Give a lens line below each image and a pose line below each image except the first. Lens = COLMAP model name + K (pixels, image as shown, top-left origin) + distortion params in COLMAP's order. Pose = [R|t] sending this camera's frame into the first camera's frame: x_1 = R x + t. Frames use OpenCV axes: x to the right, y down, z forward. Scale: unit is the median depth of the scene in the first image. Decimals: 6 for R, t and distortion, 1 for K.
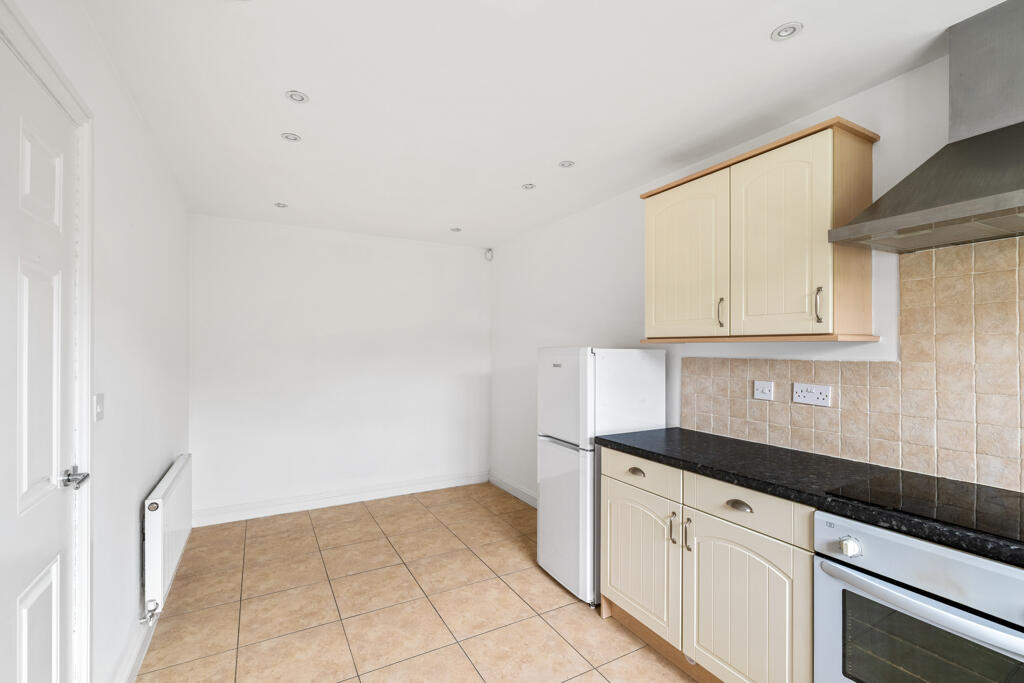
lens RADIAL K [[461.0, 0, 512.7], [0, 461.0, 345.2], [0, 0, 1]] dist [0.003382, -0.000129]
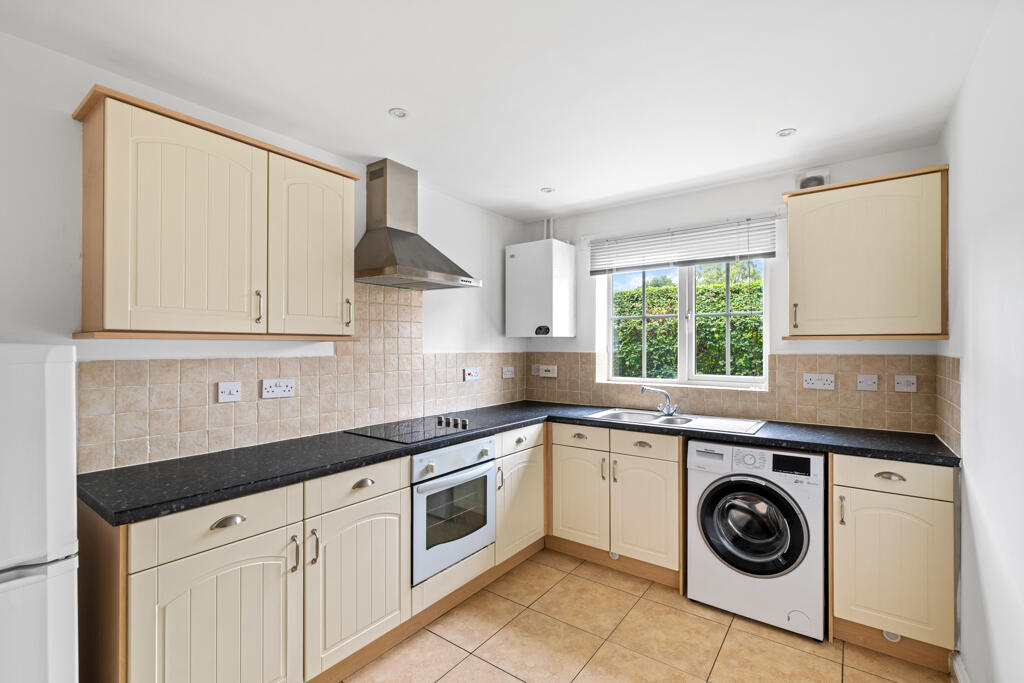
lens RADIAL K [[461.0, 0, 503.2], [0, 461.0, 345.9], [0, 0, 1]] dist [0.003382, -0.000129]
pose [[-0.406867, -0.002494, 0.913484, -0.476281], [-0.006008, 0.999982, 0.000055, 0.001364], [-0.913468, -0.005466, -0.406874, 0.784437]]
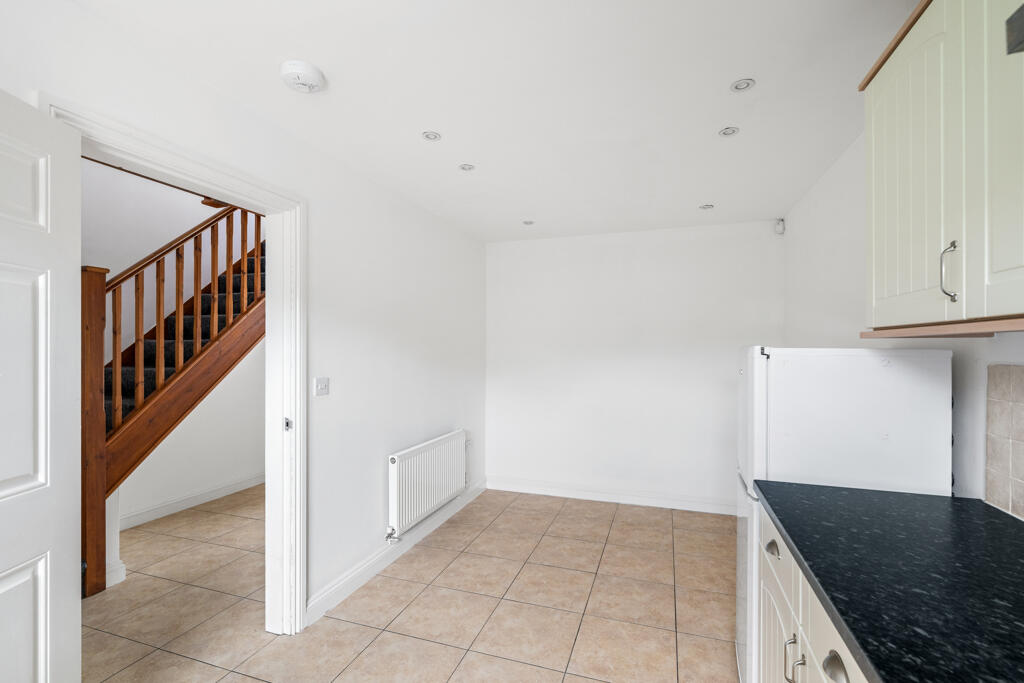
lens RADIAL K [[461.0, 0, 508.0], [0, 461.0, 345.1], [0, 0, 1]] dist [0.003382, -0.000129]
pose [[0.661836, -0.006061, -0.749624, 0.430322], [0.005972, 0.999978, -0.002812, 0.003157], [0.749625, -0.002616, 0.661858, 0.281160]]
